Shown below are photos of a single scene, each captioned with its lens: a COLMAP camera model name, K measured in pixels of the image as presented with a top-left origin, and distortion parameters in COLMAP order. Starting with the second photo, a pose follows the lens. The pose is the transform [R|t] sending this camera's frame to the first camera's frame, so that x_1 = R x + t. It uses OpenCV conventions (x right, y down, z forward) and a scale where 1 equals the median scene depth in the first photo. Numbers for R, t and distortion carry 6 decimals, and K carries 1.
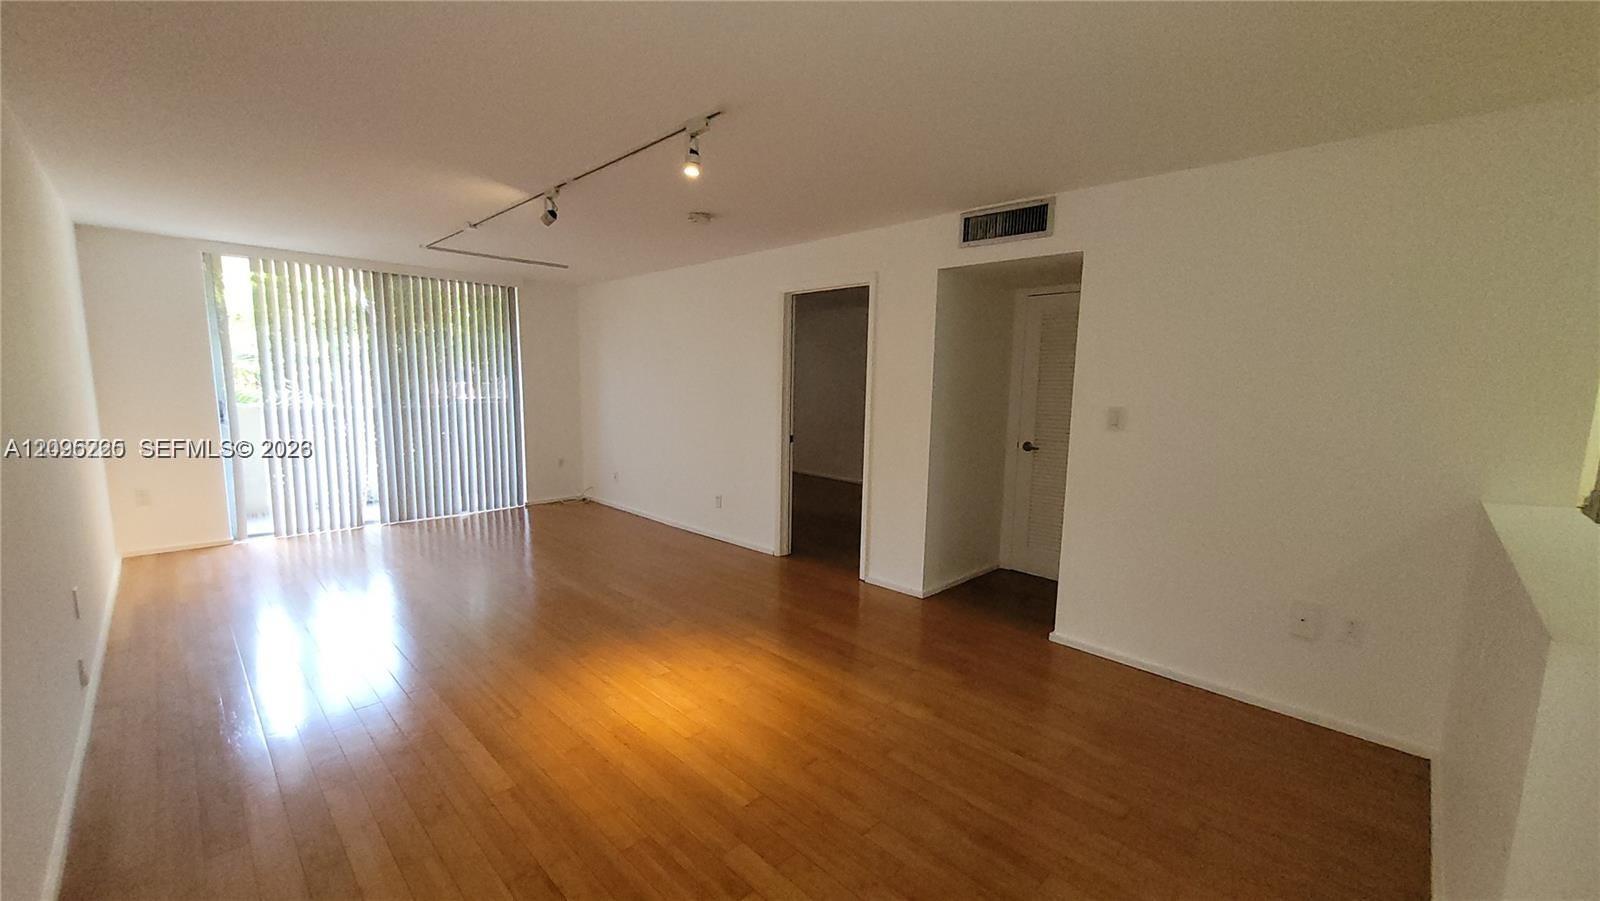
lens RADIAL K [[628.3, 0, 803.5], [0, 628.3, 466.8], [0, 0, 1]] dist [0.002675, -0.000629]
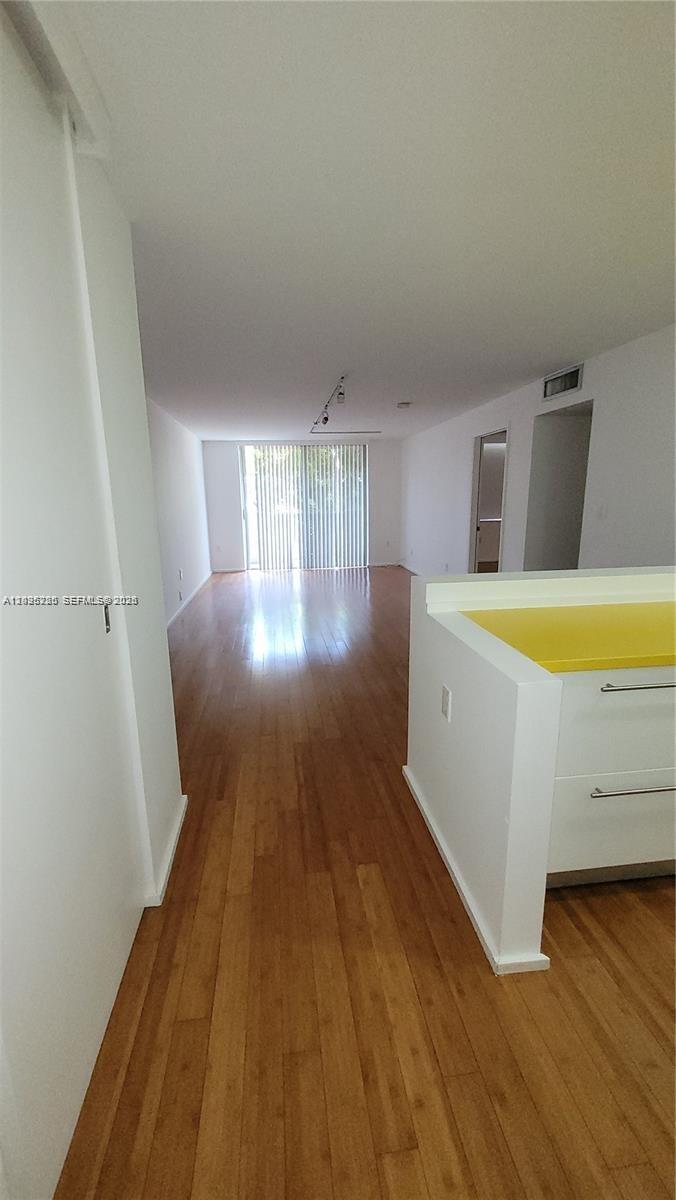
lens RADIAL K [[471.2, 0, 327.2], [0, 471.2, 595.5], [0, 0, 1]] dist [0.002675, -0.000629]
pose [[0.778003, 0.100446, -0.620180, 0.466418], [-0.053568, 0.994148, 0.093814, 0.033983], [0.625973, -0.039765, 0.778830, -0.195187]]
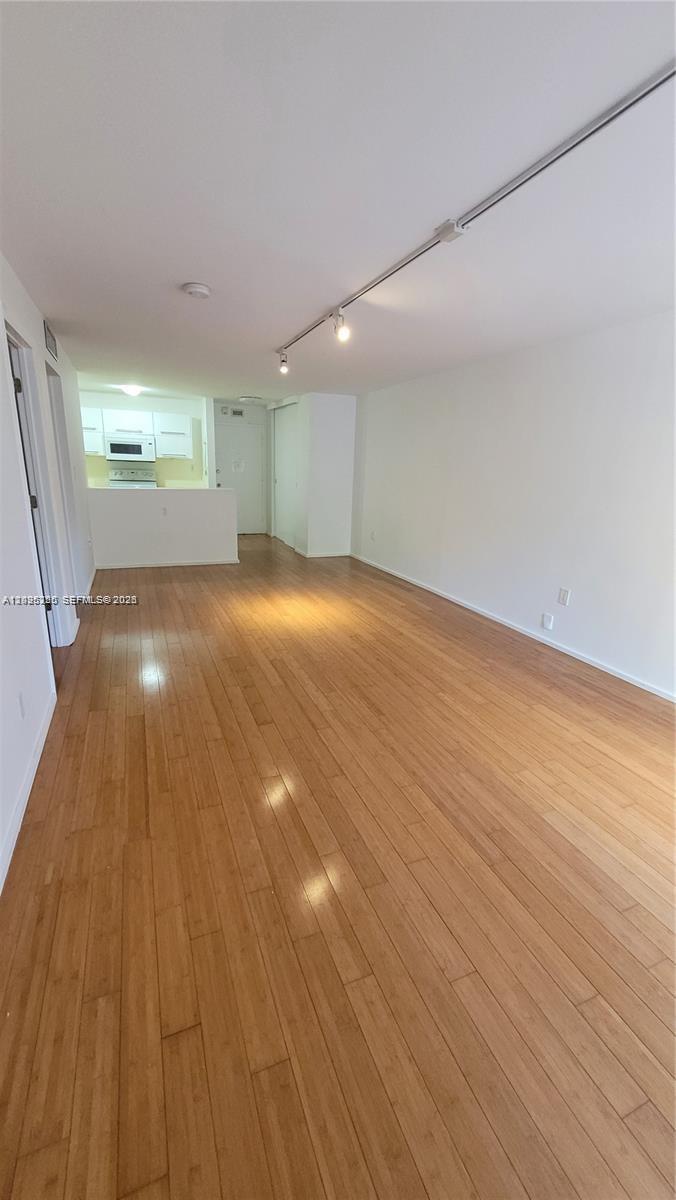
lens RADIAL K [[471.2, 0, 327.2], [0, 471.2, 595.5], [0, 0, 1]] dist [0.002675, -0.000629]
pose [[-0.916011, -0.150993, 0.371651, -0.556513], [0.007772, 0.919604, 0.392769, -0.197854], [-0.401077, 0.362669, -0.841195, 1.375095]]
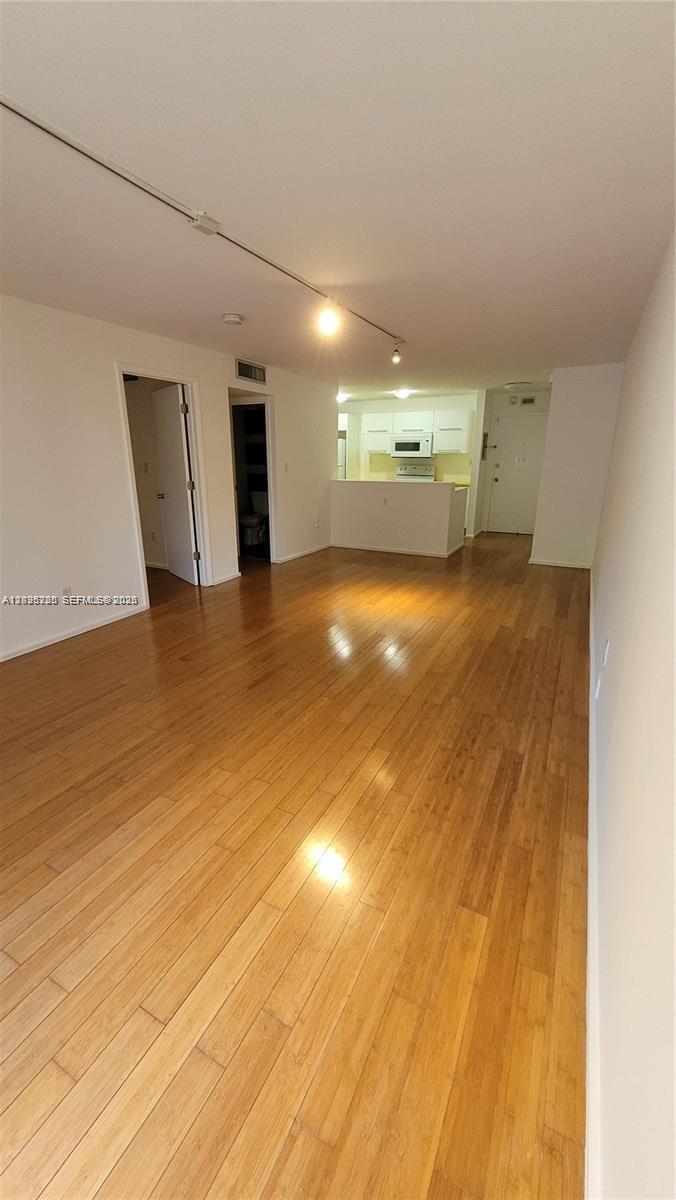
lens RADIAL K [[471.2, 0, 327.2], [0, 471.2, 595.5], [0, 0, 1]] dist [0.002675, -0.000629]
pose [[-0.281391, -0.288861, 0.915084, -0.985957], [0.128188, 0.933754, 0.334173, -0.140362], [-0.950992, 0.211336, -0.225722, 0.925749]]
